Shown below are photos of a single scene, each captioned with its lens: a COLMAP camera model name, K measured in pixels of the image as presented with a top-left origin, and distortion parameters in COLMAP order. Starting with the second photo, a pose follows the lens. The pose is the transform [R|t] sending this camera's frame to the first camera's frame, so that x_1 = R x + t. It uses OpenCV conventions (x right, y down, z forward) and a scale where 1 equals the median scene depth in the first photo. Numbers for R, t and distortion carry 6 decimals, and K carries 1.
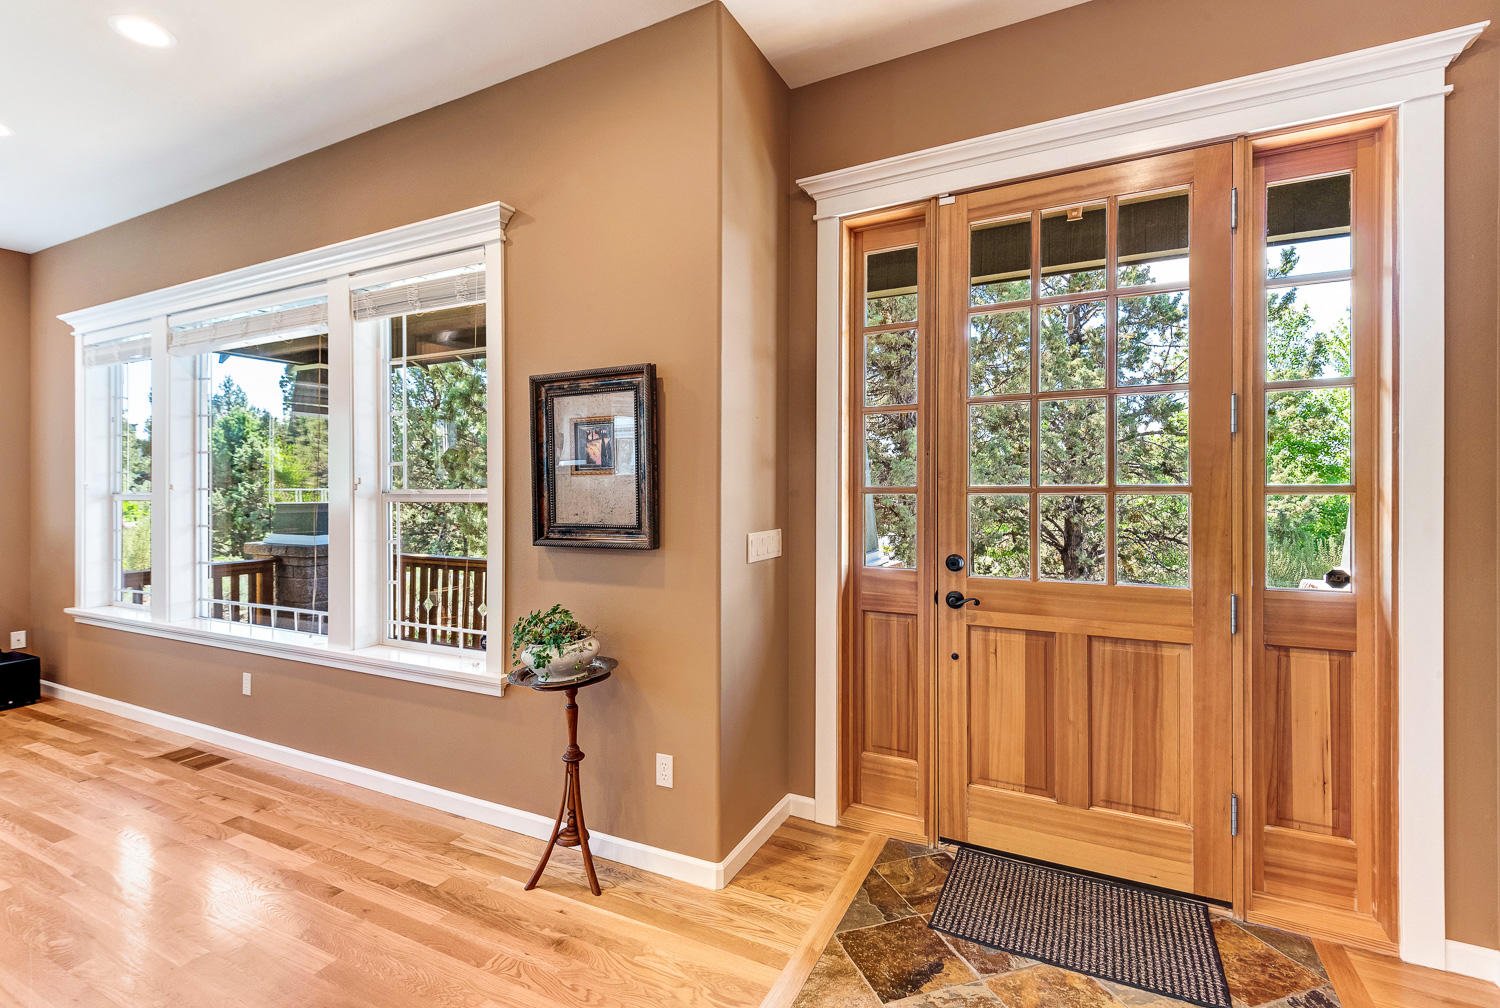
lens RADIAL K [[679.5, 0, 728.6], [0, 679.5, 499.0], [0, 0, 1]] dist [0.014427, -0.000243]
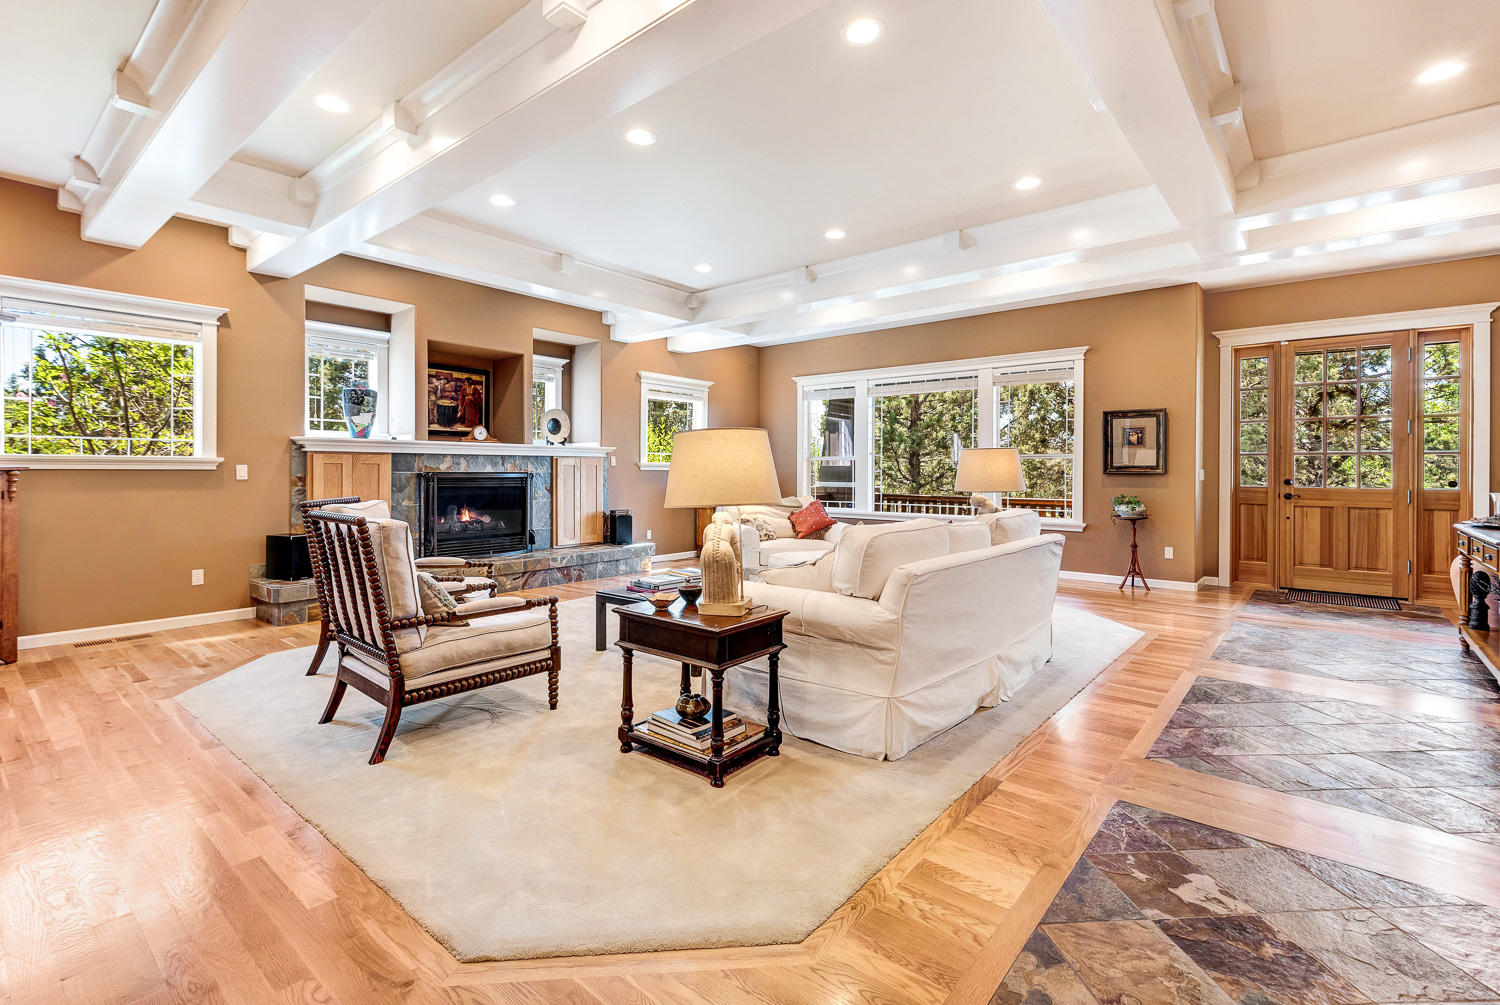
lens RADIAL K [[683.1, 0, 744.5], [0, 683.1, 472.3], [0, 0, 1]] dist [0.010877, 0.000186]
pose [[0.972671, 0.011438, -0.231906, -1.131762], [-0.014524, 0.999827, -0.011603, 0.122313], [0.231734, 0.014655, 0.972669, -2.140976]]
